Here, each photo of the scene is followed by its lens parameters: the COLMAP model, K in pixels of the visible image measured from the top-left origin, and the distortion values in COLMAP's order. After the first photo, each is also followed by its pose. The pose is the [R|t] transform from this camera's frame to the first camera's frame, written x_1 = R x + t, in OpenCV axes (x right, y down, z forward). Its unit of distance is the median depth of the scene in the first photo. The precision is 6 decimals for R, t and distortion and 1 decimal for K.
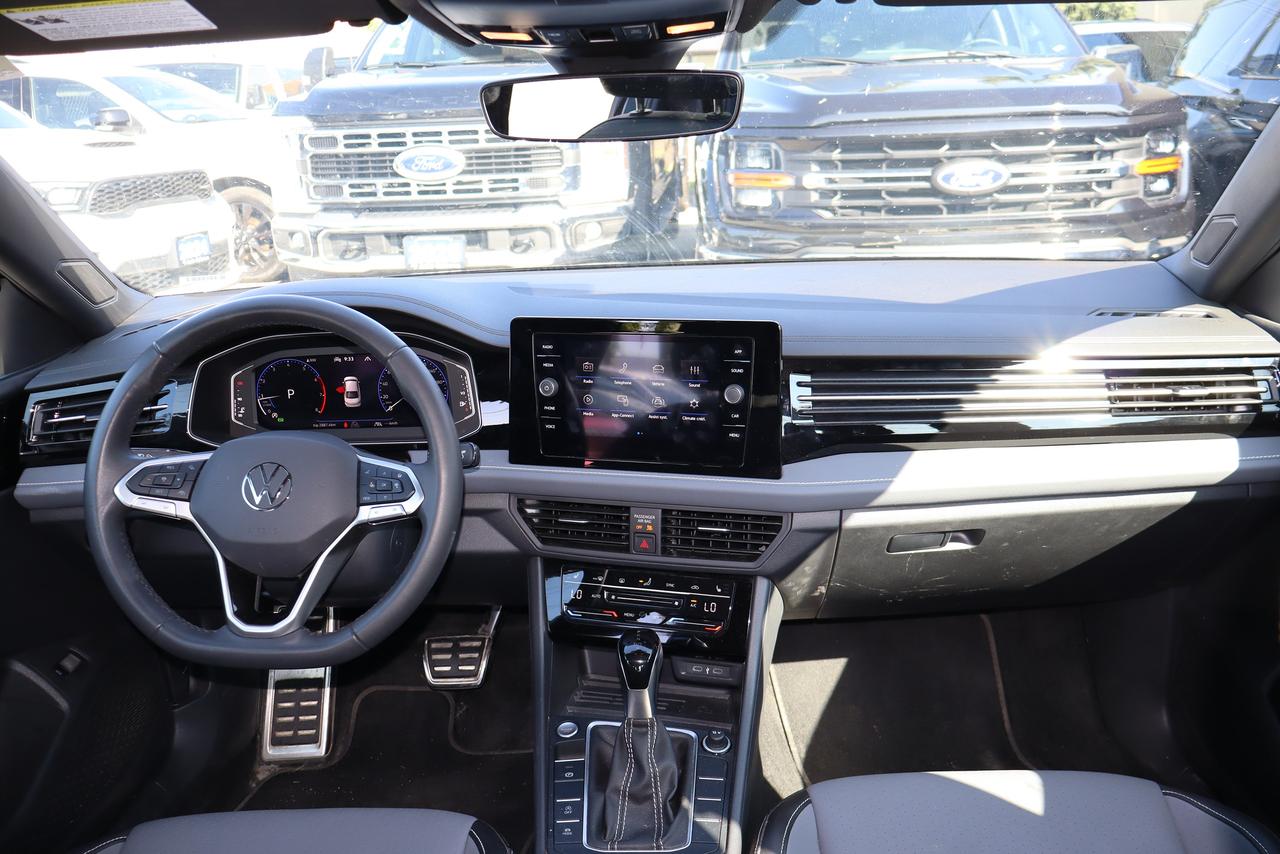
lens RADIAL K [[1051.4, 0, 640.0], [0, 1051.4, 427.0], [0, 0, 1]] dist [-0.001950, -0.001121]
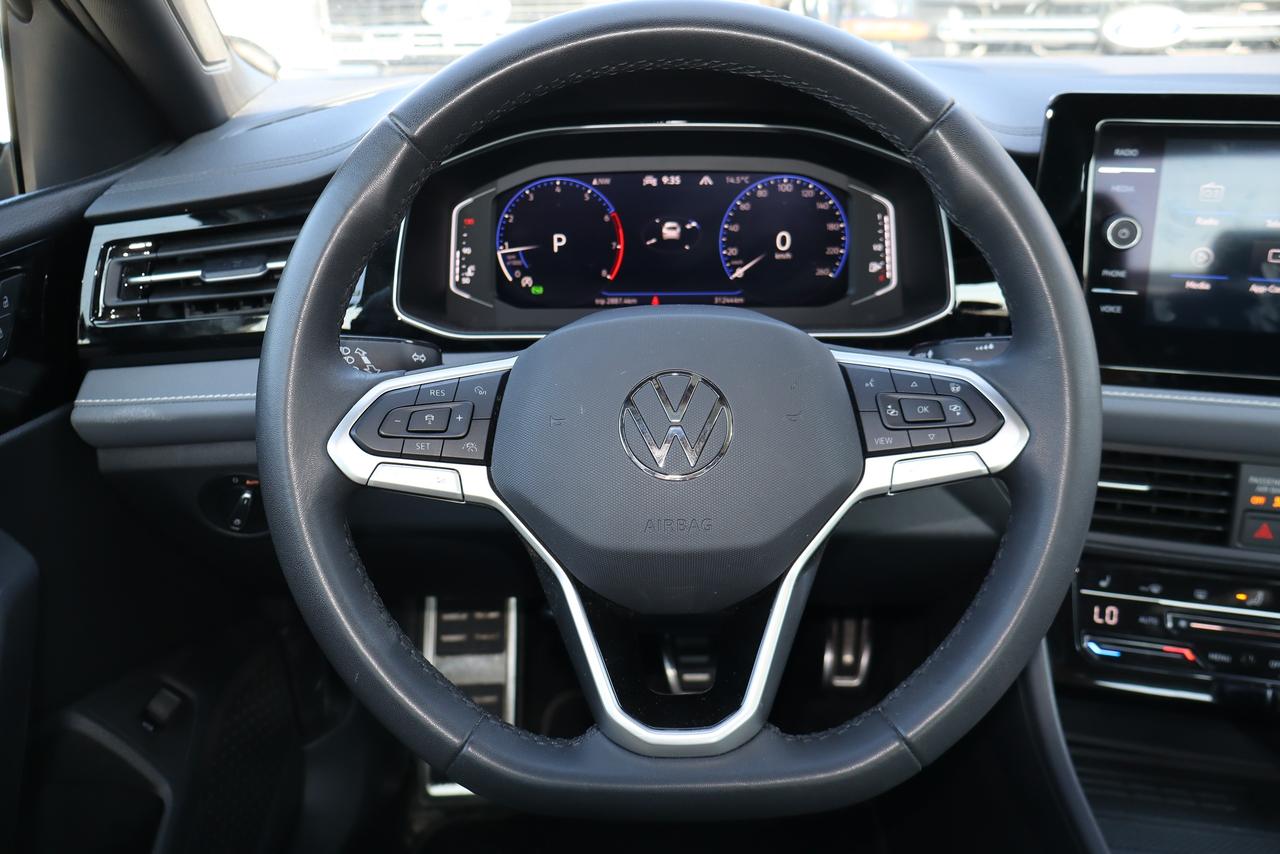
lens RADIAL K [[1051.4, 0, 640.0], [0, 1051.4, 427.0], [0, 0, 1]] dist [-0.001950, -0.001121]
pose [[0.999353, 0.016122, 0.032138, -0.312966], [-0.019101, 0.995327, 0.094656, 0.012109], [-0.030462, -0.095209, 0.994991, 0.447096]]
